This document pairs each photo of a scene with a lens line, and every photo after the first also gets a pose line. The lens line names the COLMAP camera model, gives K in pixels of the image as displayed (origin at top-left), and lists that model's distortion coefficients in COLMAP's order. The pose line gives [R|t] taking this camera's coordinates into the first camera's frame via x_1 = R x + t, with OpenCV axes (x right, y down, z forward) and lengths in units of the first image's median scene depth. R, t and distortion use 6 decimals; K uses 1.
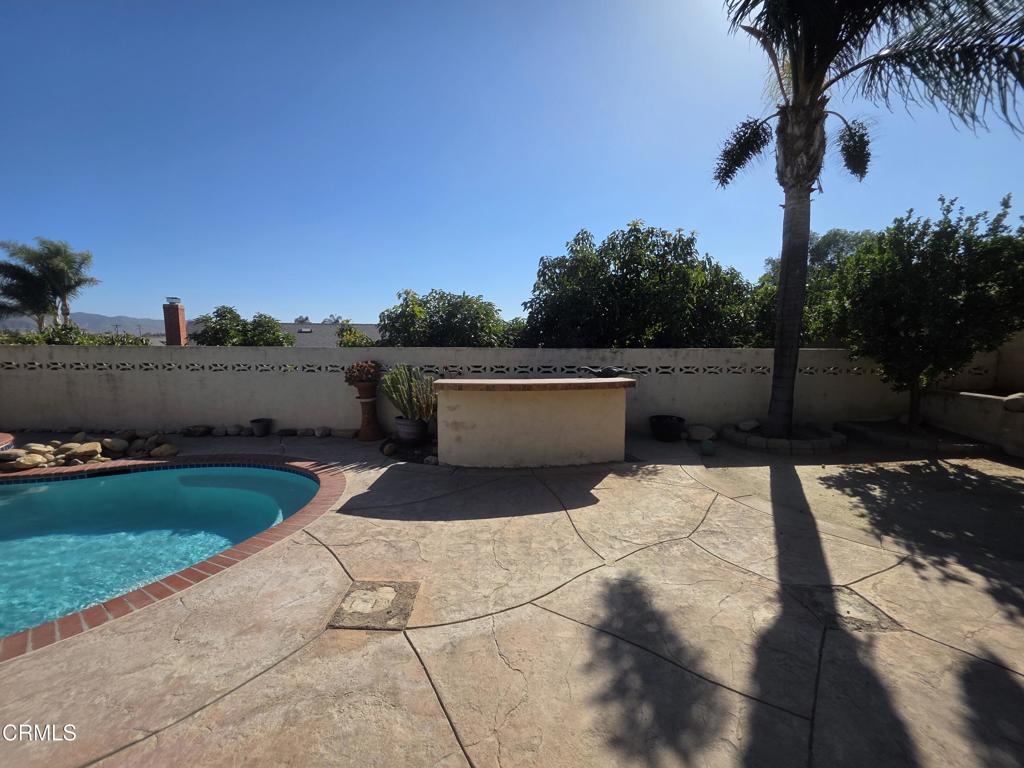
lens RADIAL K [[414.5, 0, 509.6], [0, 414.5, 380.1], [0, 0, 1]] dist [0.005259, 0.000415]
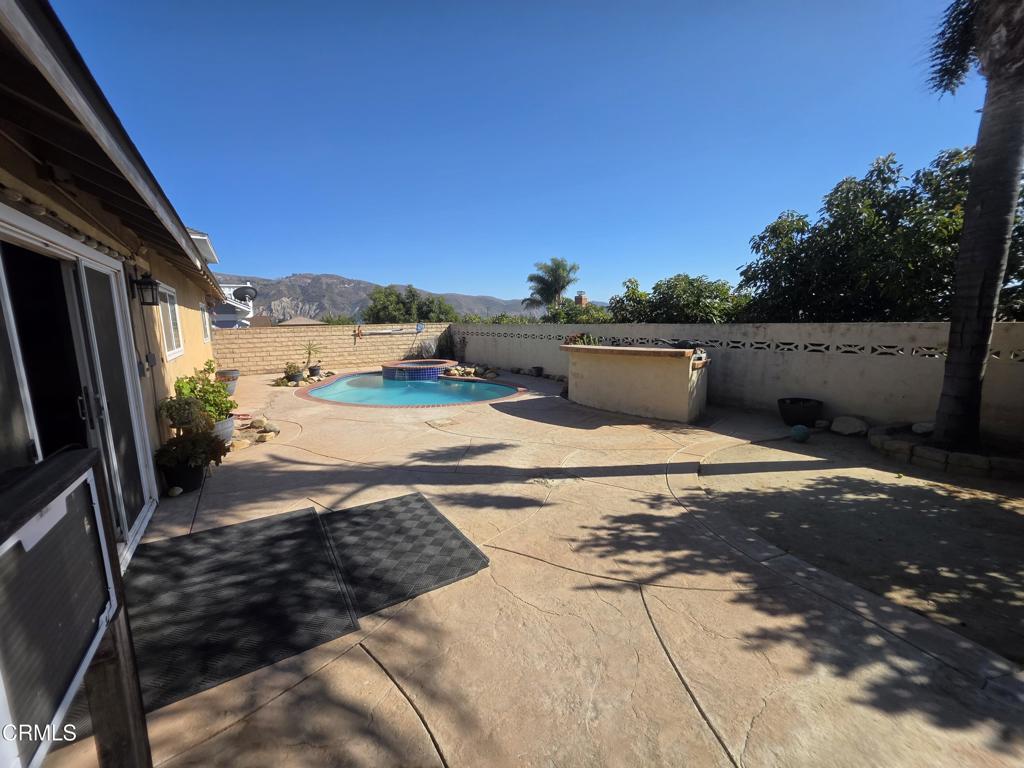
lens RADIAL K [[414.5, 0, 509.6], [0, 414.5, 380.1], [0, 0, 1]] dist [0.005259, 0.000415]
pose [[0.536431, 0.106601, -0.837185, 0.861721], [-0.060646, 0.994295, 0.087746, 0.006664], [0.841762, 0.003702, 0.539835, -0.019511]]
